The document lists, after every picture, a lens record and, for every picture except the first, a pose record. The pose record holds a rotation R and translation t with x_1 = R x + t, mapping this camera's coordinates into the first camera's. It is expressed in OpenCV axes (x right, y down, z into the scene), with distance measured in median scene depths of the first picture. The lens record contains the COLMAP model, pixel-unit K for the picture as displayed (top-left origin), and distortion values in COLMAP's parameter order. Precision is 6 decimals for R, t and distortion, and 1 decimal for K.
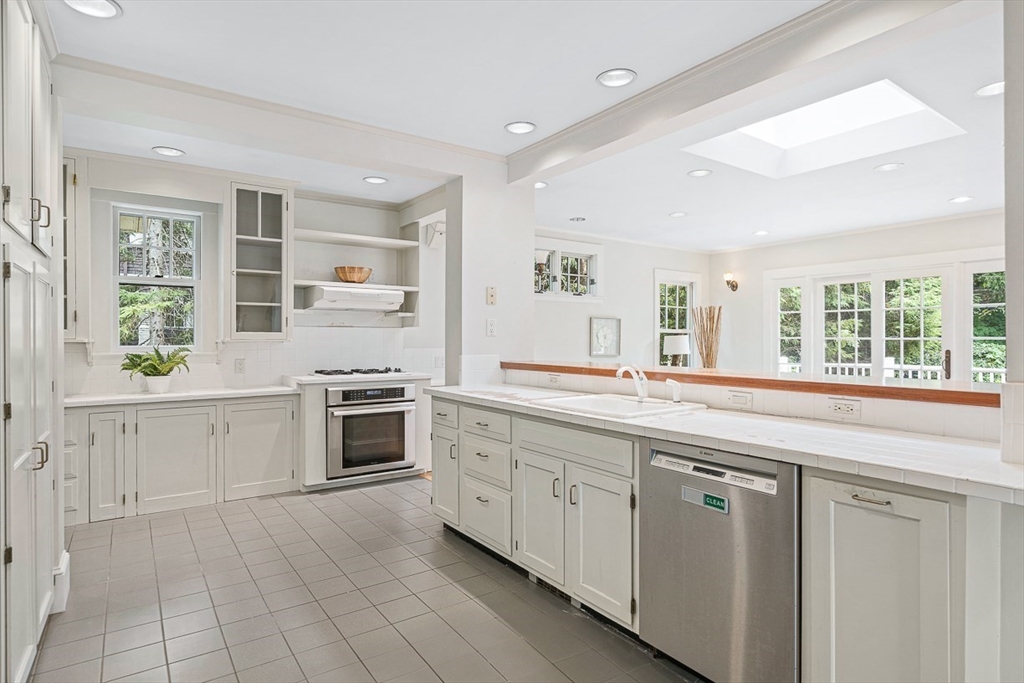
lens RADIAL K [[555.8, 0, 506.6], [0, 555.8, 341.0], [0, 0, 1]] dist [0.001065, 0.000859]
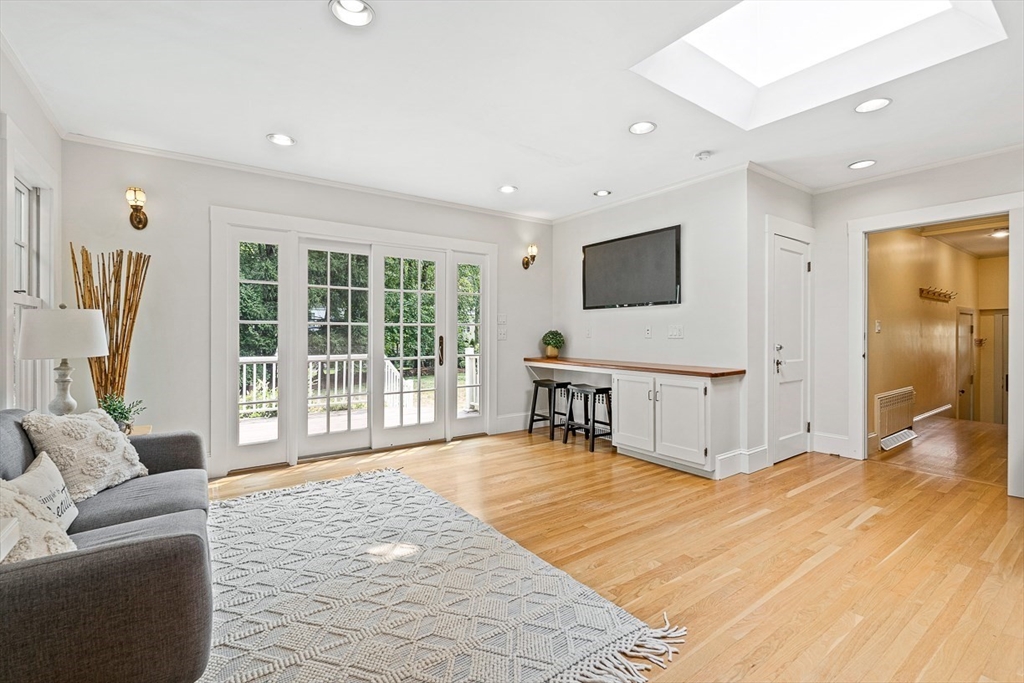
lens RADIAL K [[458.7, 0, 511.0], [0, 458.7, 334.3], [0, 0, 1]] dist [0.001426, 0.000735]
pose [[-0.010740, -0.001061, 0.999942, -0.043726], [0.004585, 0.999989, 0.001110, 0.016928], [-0.999932, 0.004597, -0.010735, 1.184634]]
